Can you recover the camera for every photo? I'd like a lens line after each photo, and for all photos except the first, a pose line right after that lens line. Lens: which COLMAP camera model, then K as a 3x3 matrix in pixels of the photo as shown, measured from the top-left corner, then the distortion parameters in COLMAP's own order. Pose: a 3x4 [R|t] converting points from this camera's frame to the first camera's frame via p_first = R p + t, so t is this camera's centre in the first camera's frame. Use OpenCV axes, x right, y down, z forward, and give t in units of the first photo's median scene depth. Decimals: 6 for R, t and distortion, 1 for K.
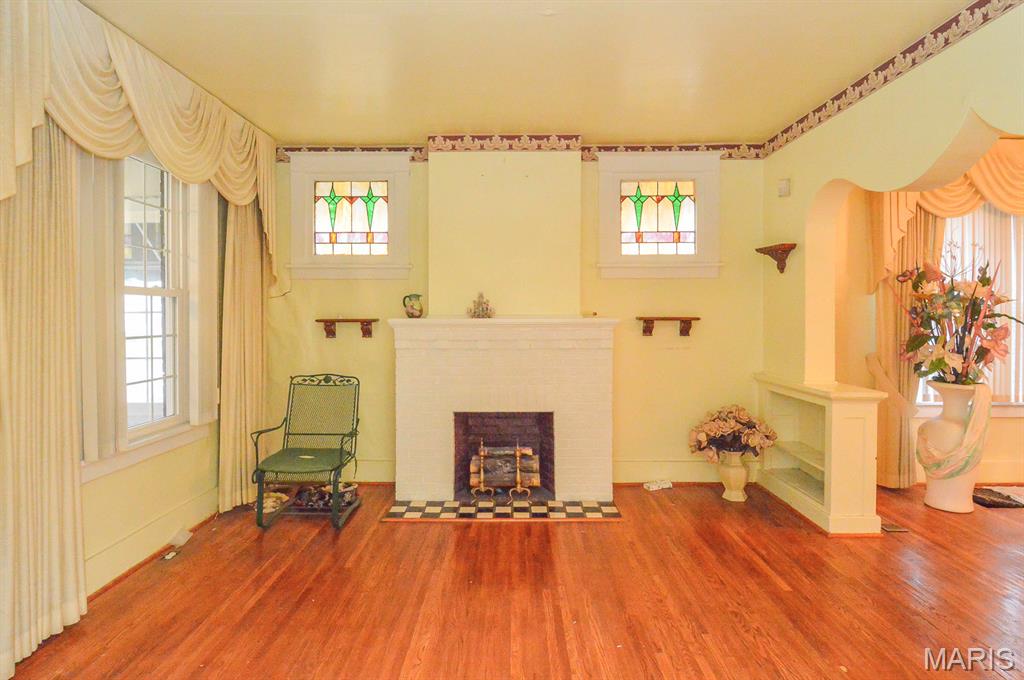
lens RADIAL K [[536.6, 0, 512.4], [0, 536.6, 325.6], [0, 0, 1]] dist [-0.000654, -0.000118]
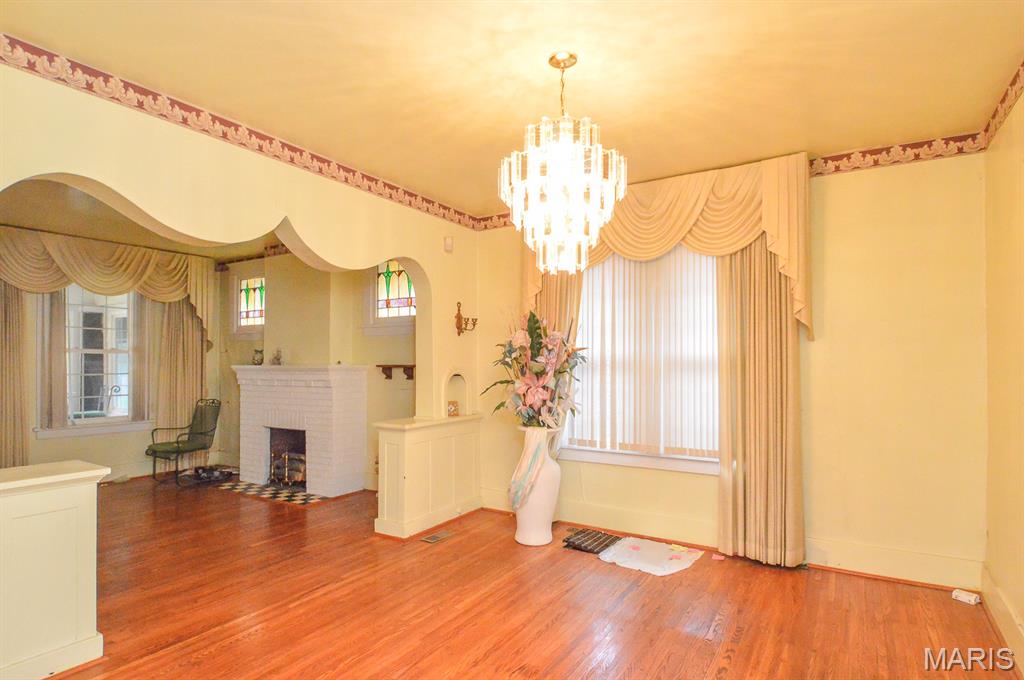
lens RADIAL K [[561.6, 0, 508.8], [0, 561.6, 352.2], [0, 0, 1]] dist [-0.000774, -0.001218]
pose [[0.851328, -0.010482, -0.524530, 1.238666], [-0.008083, 0.999420, -0.033090, -0.003749], [0.524572, 0.032410, 0.850749, -0.003740]]
